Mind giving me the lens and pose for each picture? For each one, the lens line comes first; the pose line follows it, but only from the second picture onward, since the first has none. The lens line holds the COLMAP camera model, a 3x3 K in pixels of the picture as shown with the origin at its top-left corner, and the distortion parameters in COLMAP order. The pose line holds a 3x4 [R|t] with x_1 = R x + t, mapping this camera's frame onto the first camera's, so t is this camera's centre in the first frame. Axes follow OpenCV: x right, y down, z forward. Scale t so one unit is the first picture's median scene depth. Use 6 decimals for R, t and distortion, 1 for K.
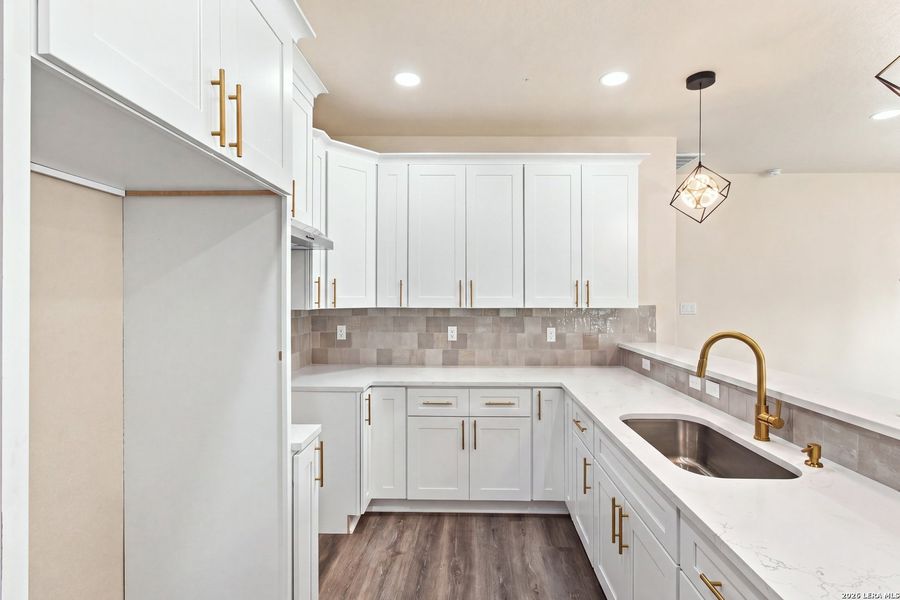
lens RADIAL K [[431.1, 0, 465.8], [0, 431.1, 296.7], [0, 0, 1]] dist [-0.002278, 0.000123]
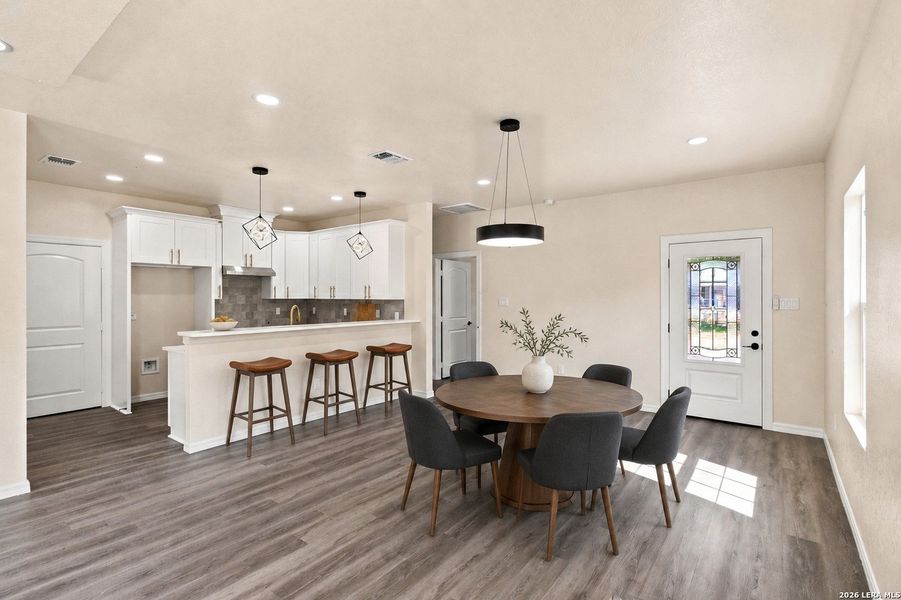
lens RADIAL K [[420.1, 0, 450.7], [0, 420.1, 293.1], [0, 0, 1]] dist [0.018701, 0.000144]
pose [[0.794924, -0.002658, -0.606704, 1.605000], [0.001738, 0.999996, -0.002103, 0.001057], [0.606707, 0.000617, 0.794925, -0.301563]]
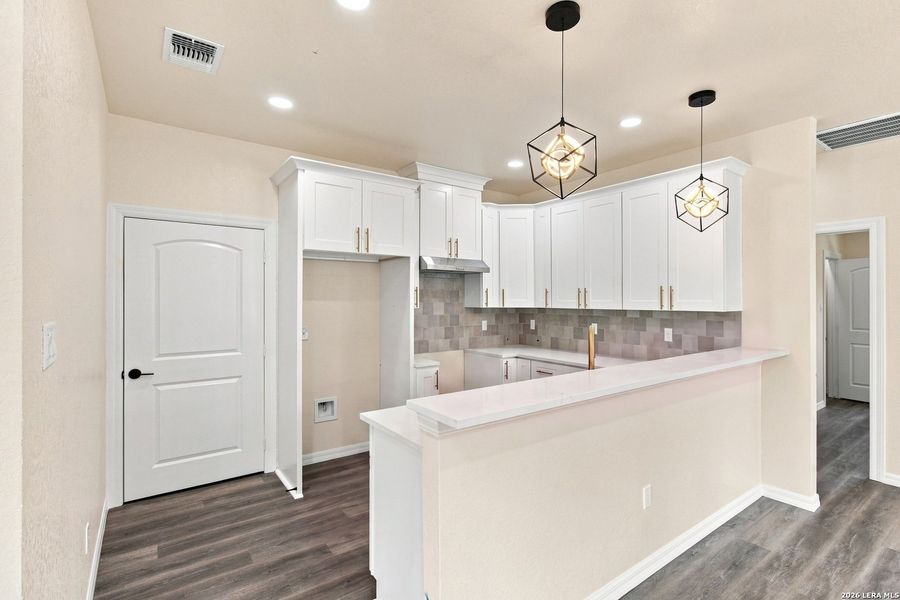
lens RADIAL K [[431.1, 0, 465.8], [0, 431.1, 296.7], [0, 0, 1]] dist [-0.002278, 0.000123]
pose [[0.607526, -0.004787, -0.794286, 0.756026], [-0.000506, 0.999979, -0.006414, -0.002159], [0.794300, 0.004299, 0.607511, -0.082412]]
